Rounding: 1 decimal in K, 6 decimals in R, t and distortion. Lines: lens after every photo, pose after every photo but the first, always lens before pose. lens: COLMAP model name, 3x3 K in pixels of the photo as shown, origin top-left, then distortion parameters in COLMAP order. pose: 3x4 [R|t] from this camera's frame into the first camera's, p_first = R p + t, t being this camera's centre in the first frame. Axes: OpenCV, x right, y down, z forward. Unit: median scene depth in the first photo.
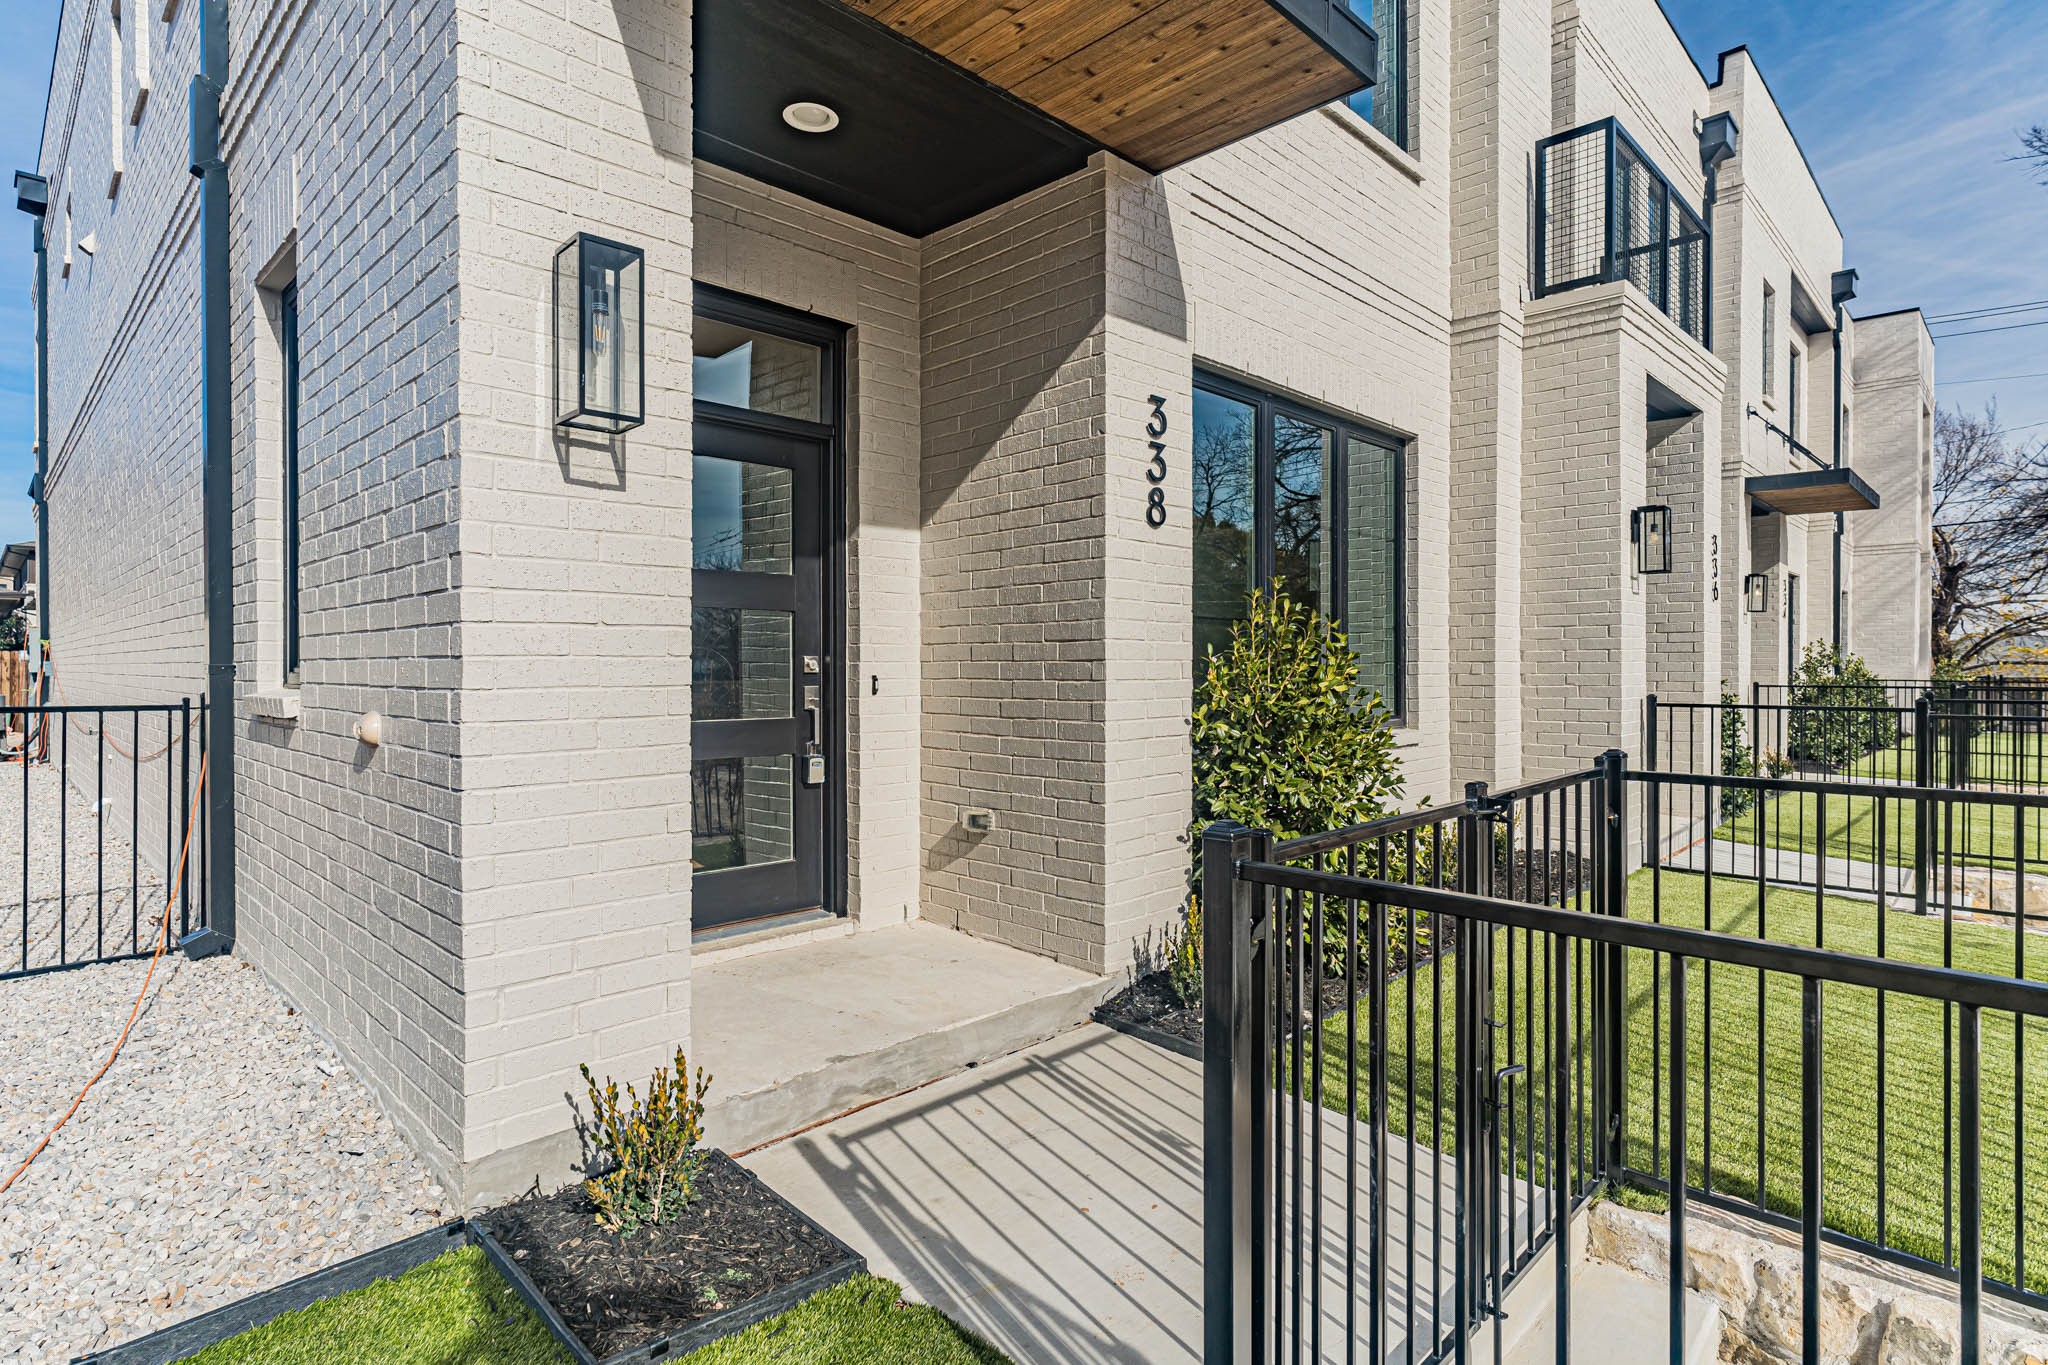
lens RADIAL K [[1050.2, 0, 950.9], [0, 1050.2, 680.6], [0, 0, 1]] dist [0.000201, 0.000067]
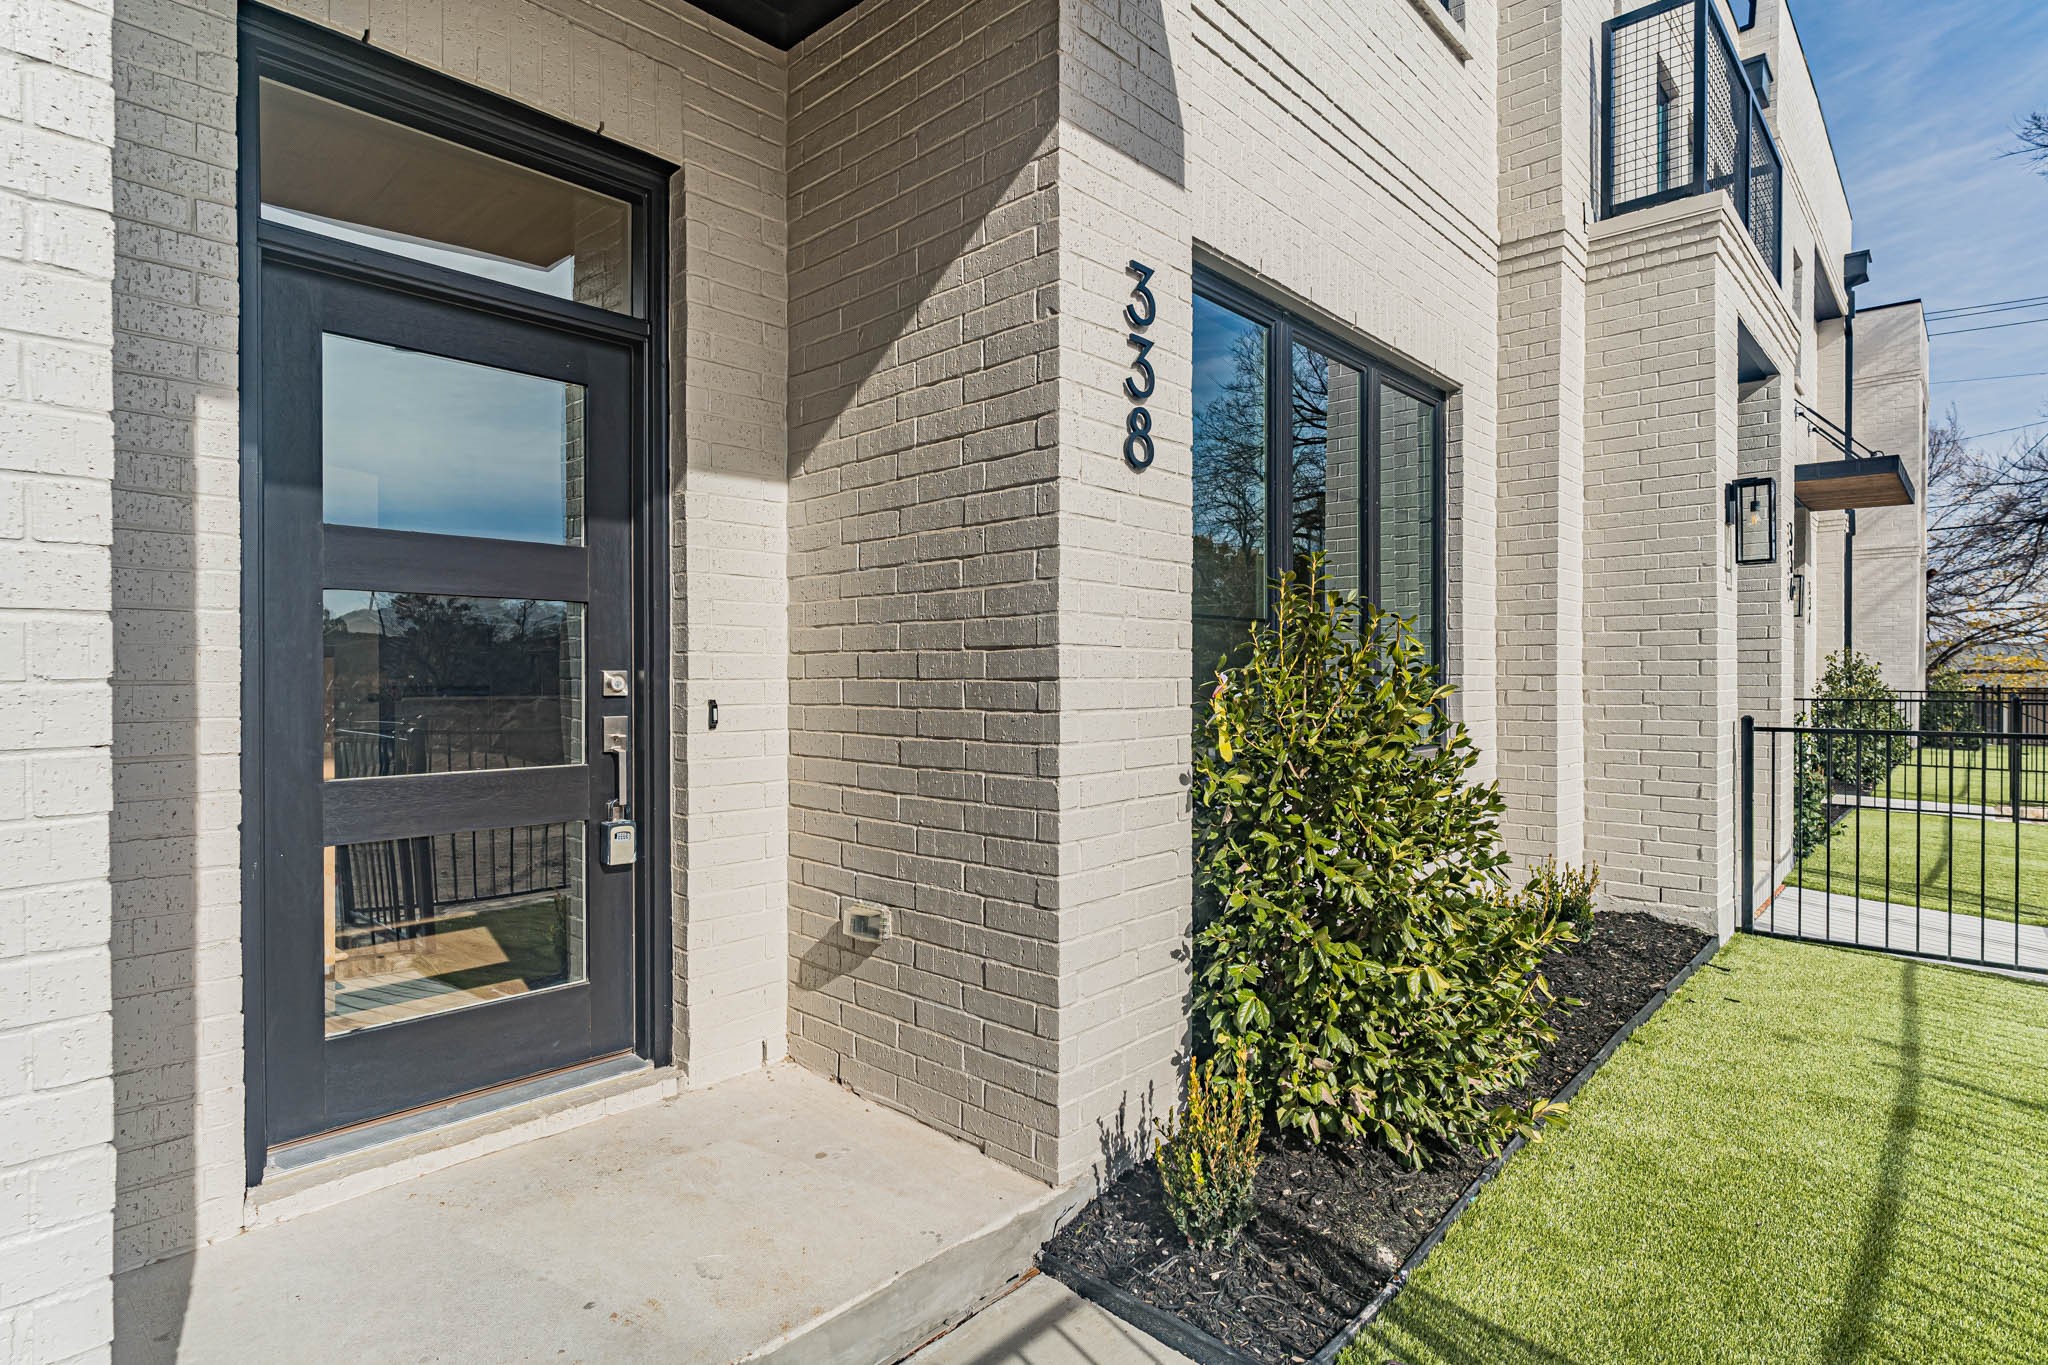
lens RADIAL K [[1038.2, 0, 944.1], [0, 1038.2, 686.5], [0, 0, 1]] dist [0.000288, 0.000276]
pose [[0.999664, -0.000089, 0.025939, 0.056280], [0.000120, 0.999999, -0.001180, -0.012720], [-0.025939, 0.001183, 0.999663, 0.345484]]
